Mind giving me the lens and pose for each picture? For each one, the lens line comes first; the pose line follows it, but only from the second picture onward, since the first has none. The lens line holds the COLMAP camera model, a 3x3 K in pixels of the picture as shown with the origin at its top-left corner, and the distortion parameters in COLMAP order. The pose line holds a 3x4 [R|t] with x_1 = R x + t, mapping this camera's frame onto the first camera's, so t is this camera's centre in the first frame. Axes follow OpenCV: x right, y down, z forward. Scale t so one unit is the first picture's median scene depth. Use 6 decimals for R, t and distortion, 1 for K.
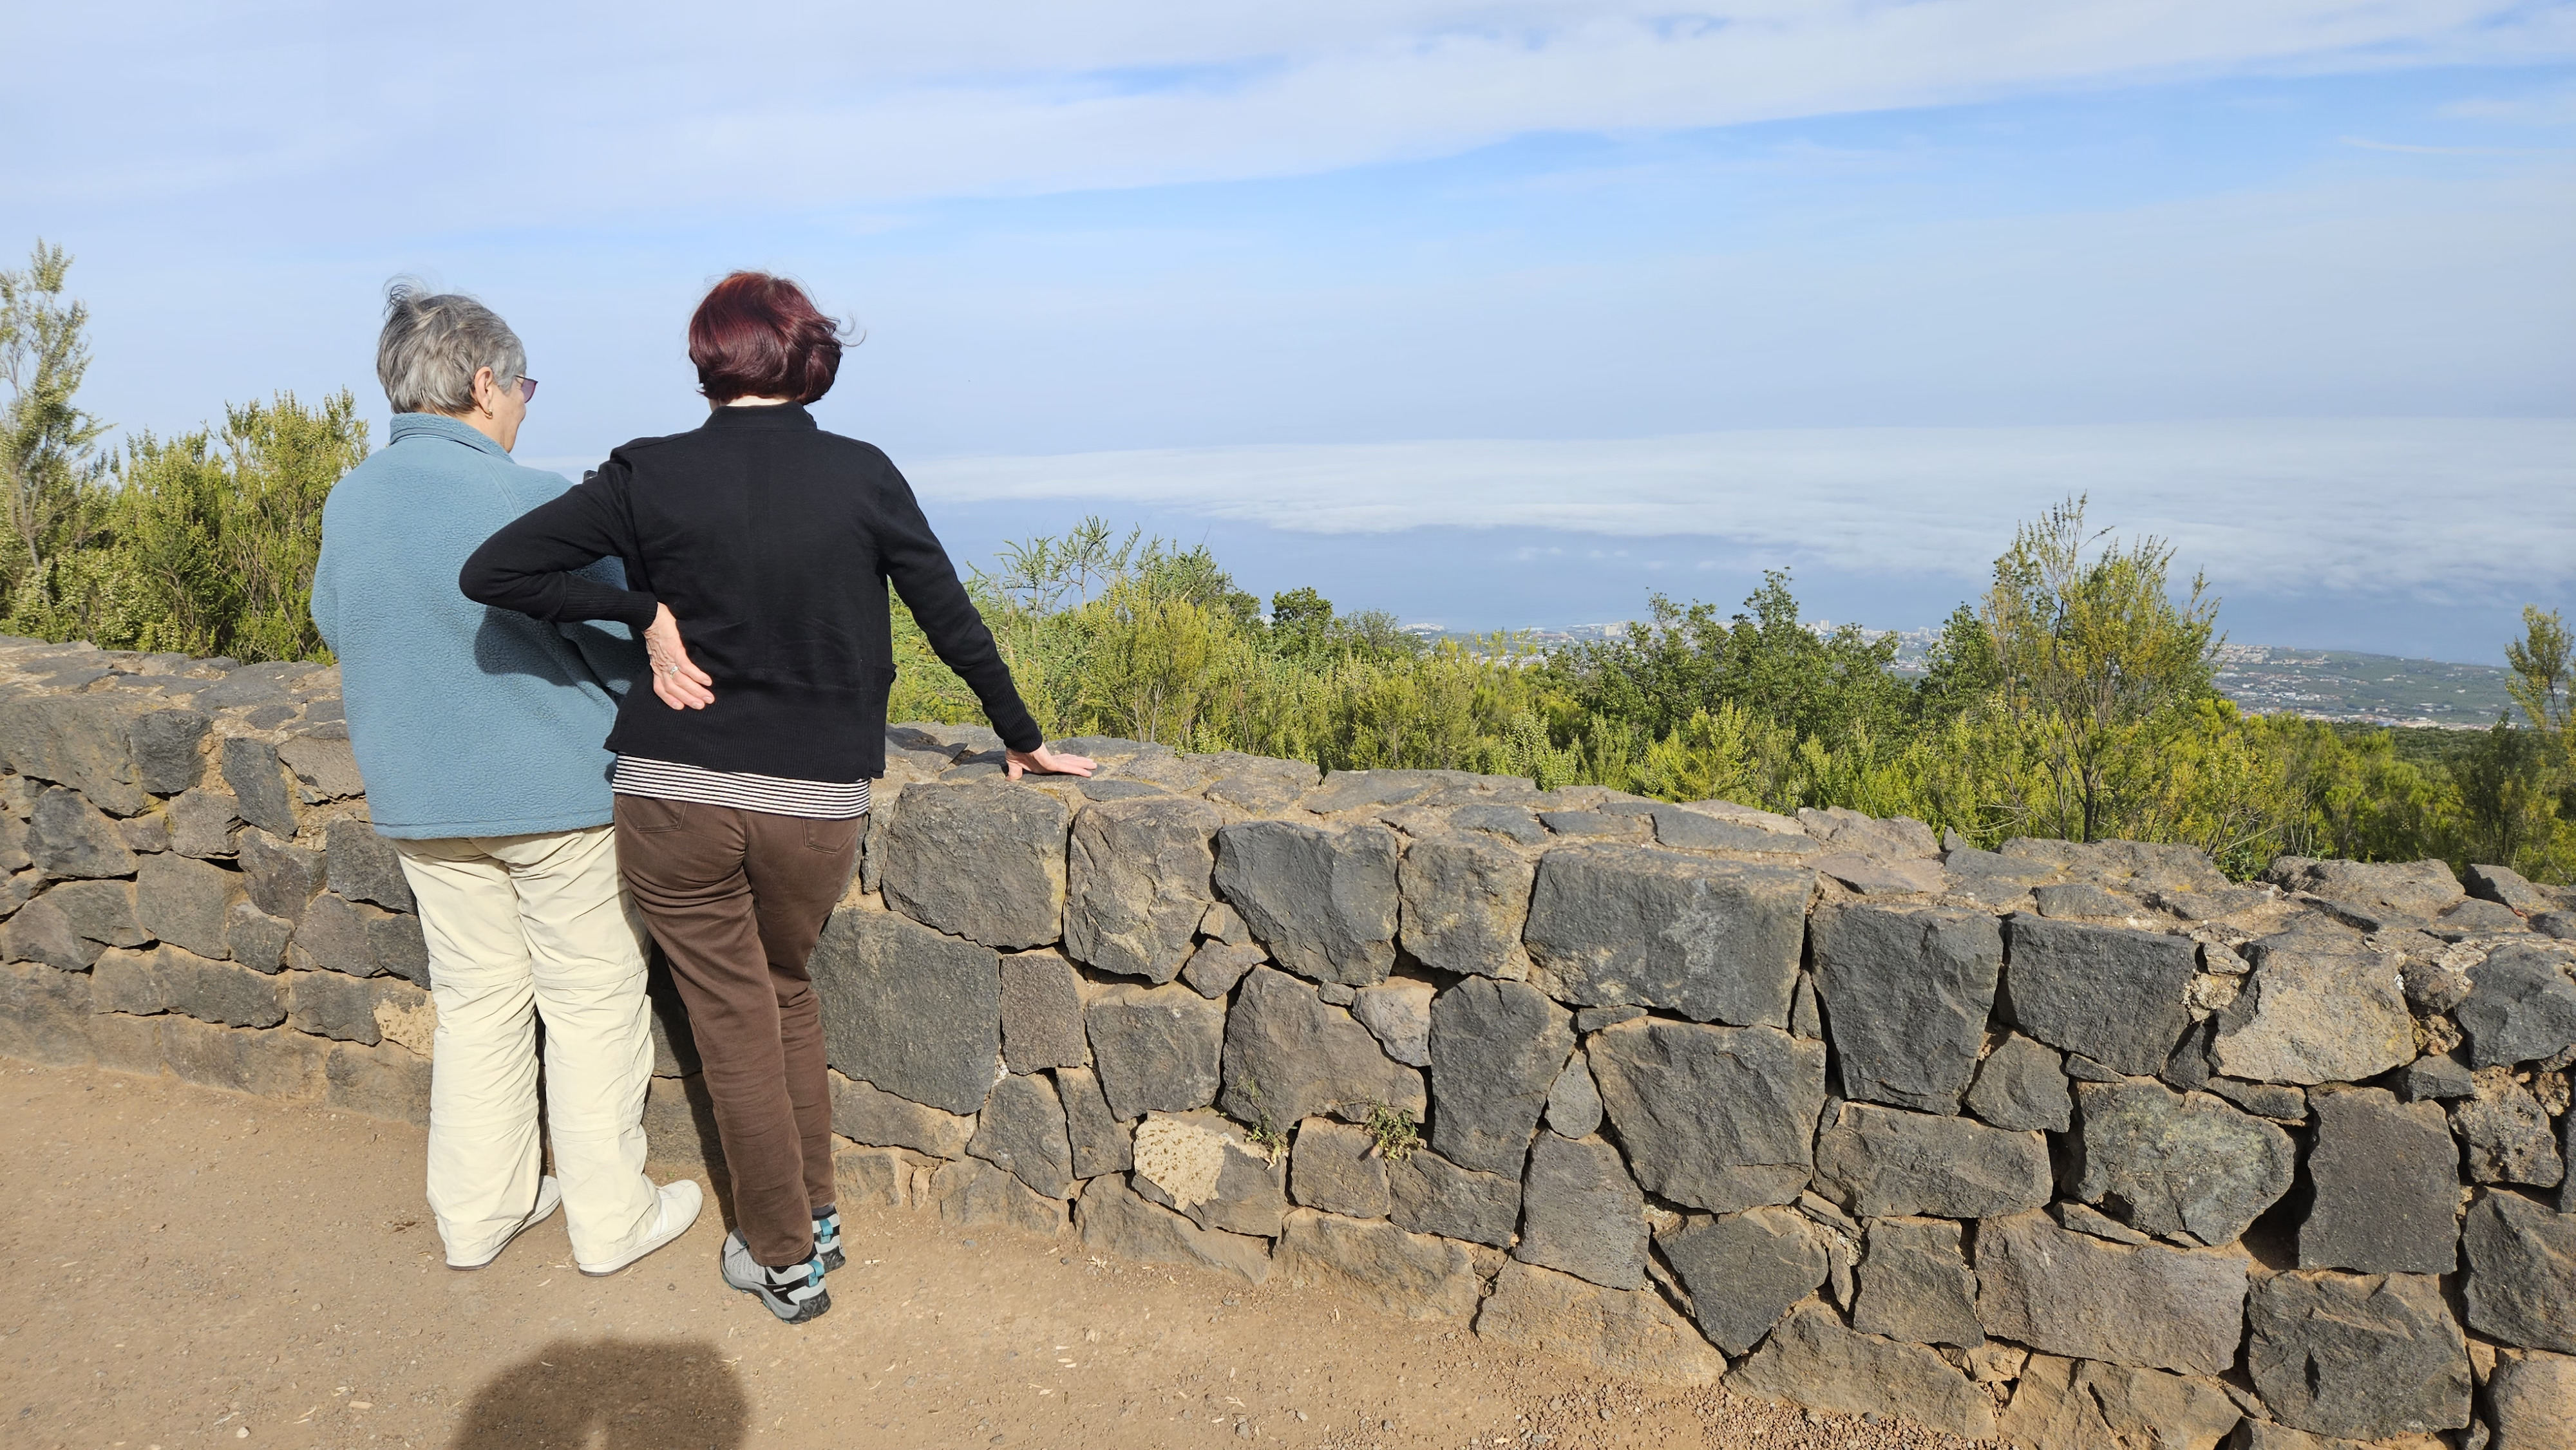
lens RADIAL K [[1748.7, 0, 1268.1], [0, 1748.7, 767.0], [0, 0, 1]] dist [0.078548, -0.075101]
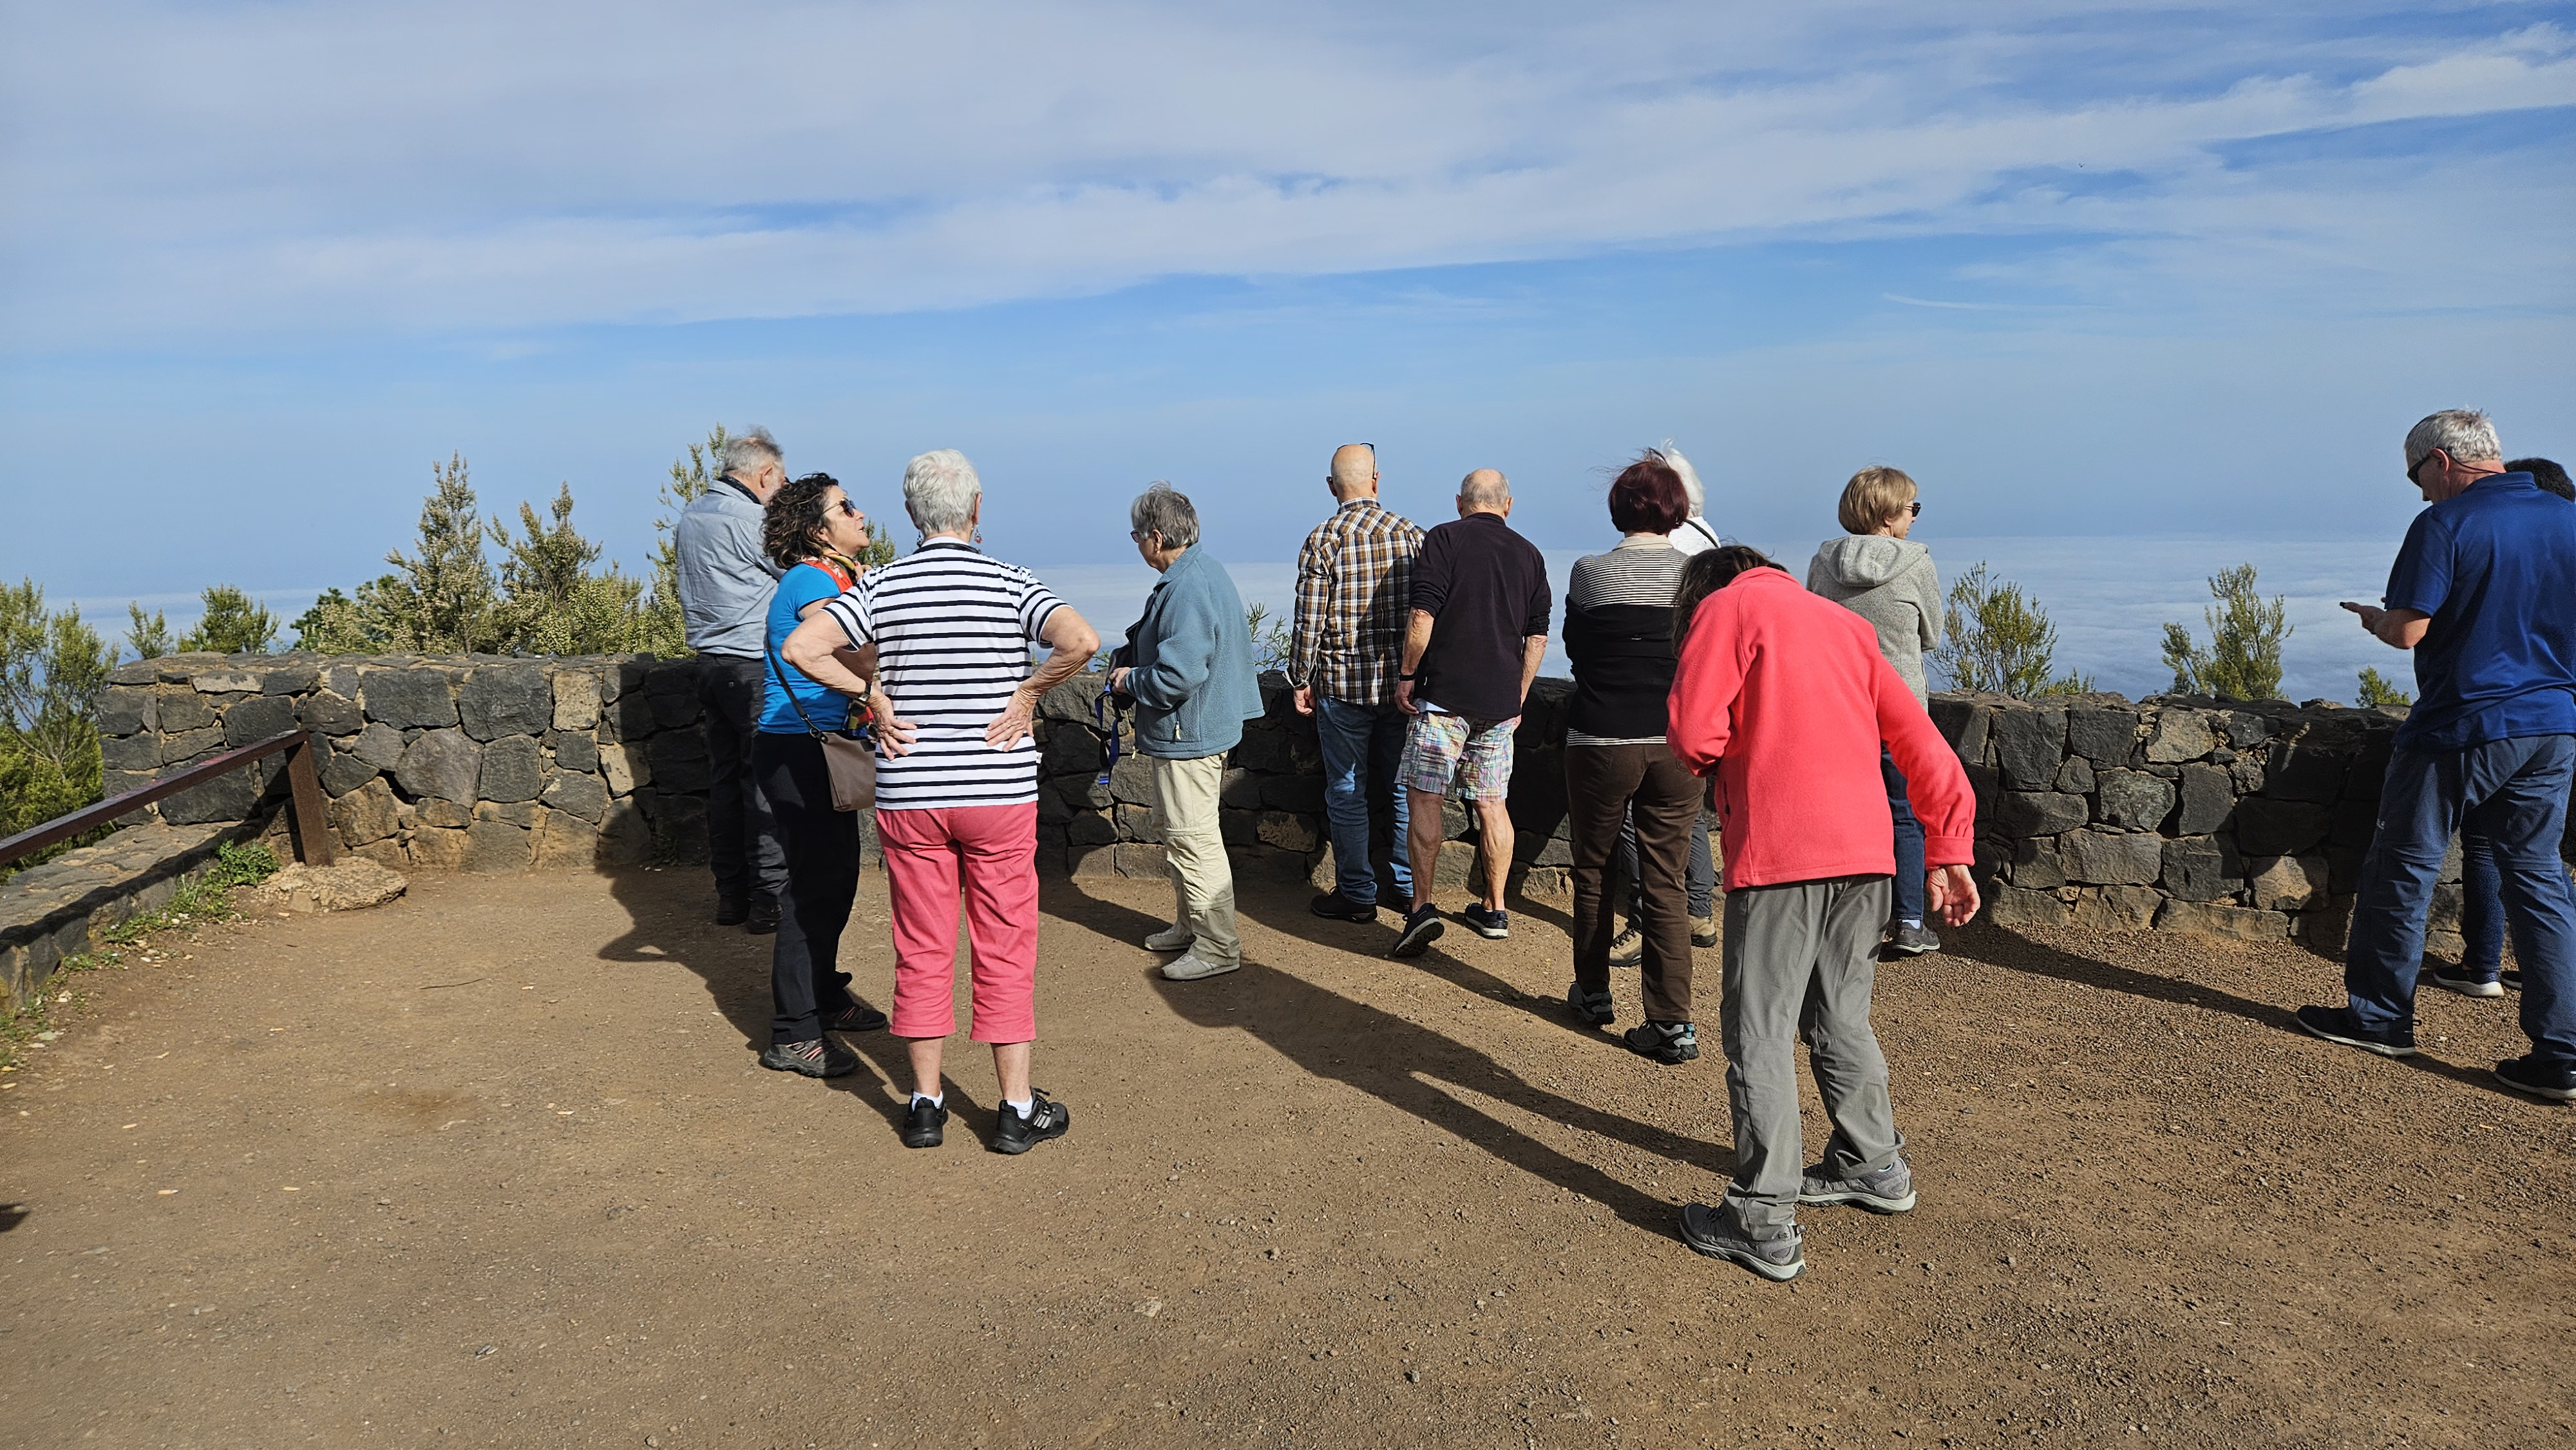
lens RADIAL K [[1748.7, 0, 1257.3], [0, 1748.7, 711.4], [0, 0, 1]] dist [0.078548, -0.075101]
pose [[0.981439, -0.028235, 0.189684, -1.239575], [0.047034, 0.994333, -0.095344, 0.277632], [-0.185917, 0.102496, 0.977205, -1.320677]]
